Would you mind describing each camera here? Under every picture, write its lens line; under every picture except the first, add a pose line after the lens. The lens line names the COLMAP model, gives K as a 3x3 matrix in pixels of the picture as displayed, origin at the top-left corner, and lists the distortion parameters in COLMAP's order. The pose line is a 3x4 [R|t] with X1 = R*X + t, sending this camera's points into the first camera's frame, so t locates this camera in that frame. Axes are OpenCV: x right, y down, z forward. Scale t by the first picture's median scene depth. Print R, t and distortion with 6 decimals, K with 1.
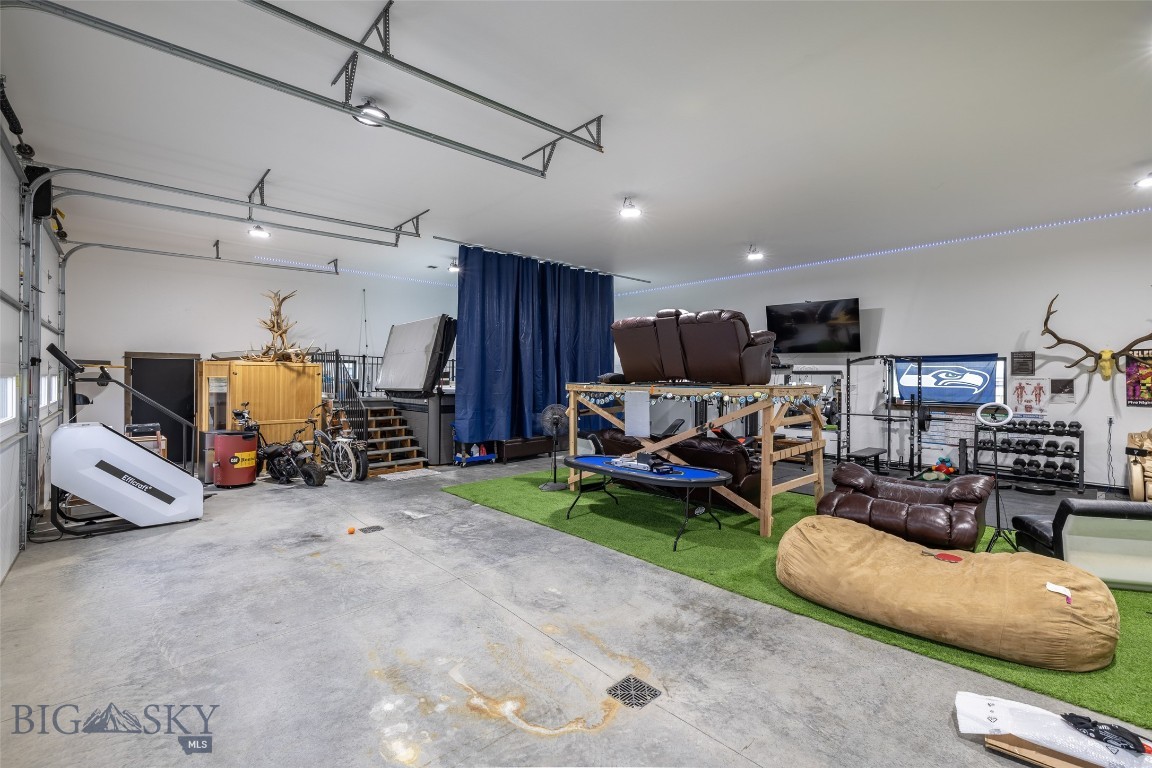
lens RADIAL K [[488.7, 0, 573.8], [0, 488.7, 375.8], [0, 0, 1]] dist [0.001168, -0.000122]
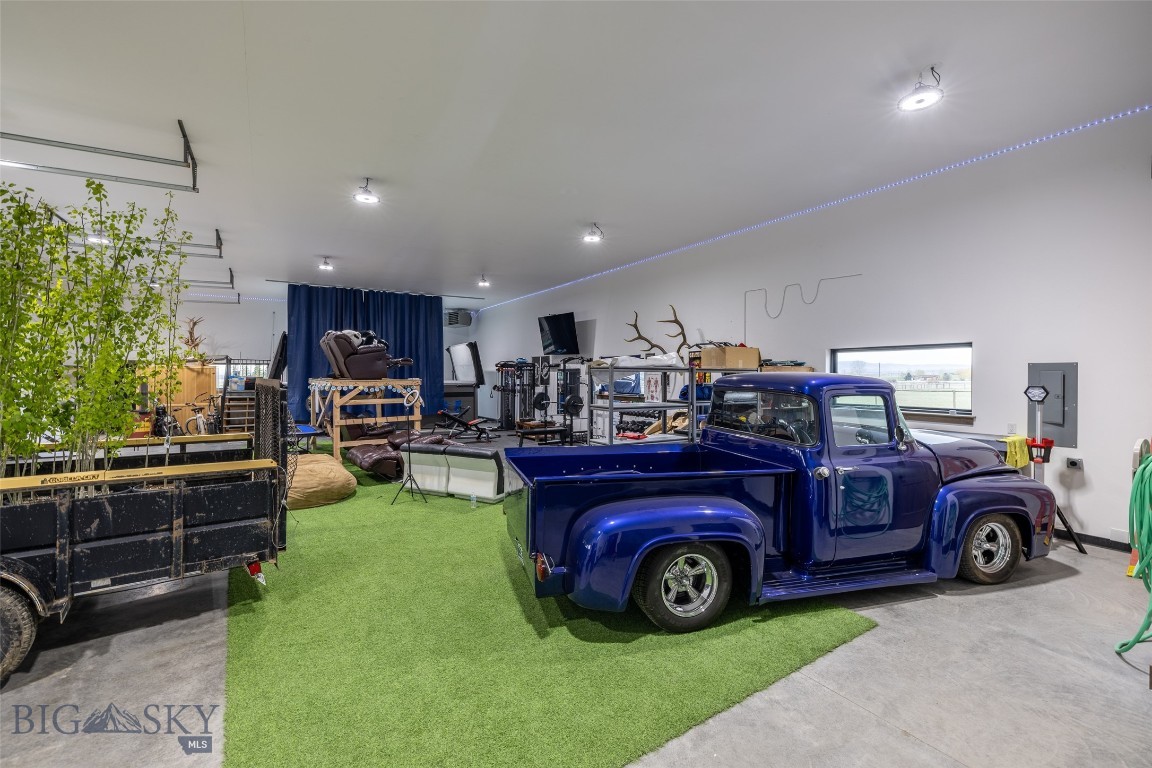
lens RADIAL K [[488.7, 0, 585.1], [0, 488.7, 377.0], [0, 0, 1]] dist [0.001168, -0.000122]
pose [[0.984907, -0.003890, -0.173038, 1.473286], [0.004998, 0.999970, 0.005968, 0.006713], [0.173010, -0.006743, 0.984897, -0.461096]]
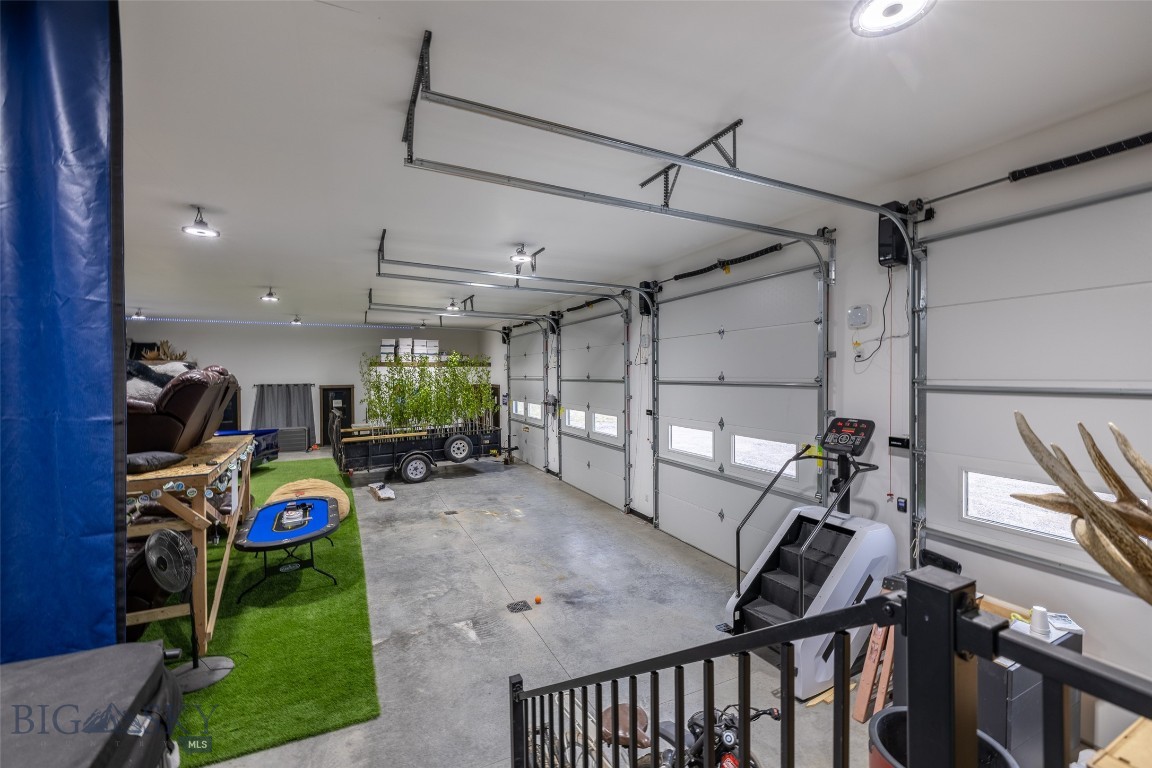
lens RADIAL K [[488.7, 0, 572.3], [0, 488.7, 385.9], [0, 0, 1]] dist [0.001168, -0.000122]
pose [[-0.951237, -0.008049, 0.308355, -0.857626], [-0.000881, 0.999726, 0.023379, -0.145713], [-0.308459, 0.021968, -0.950984, 1.992487]]
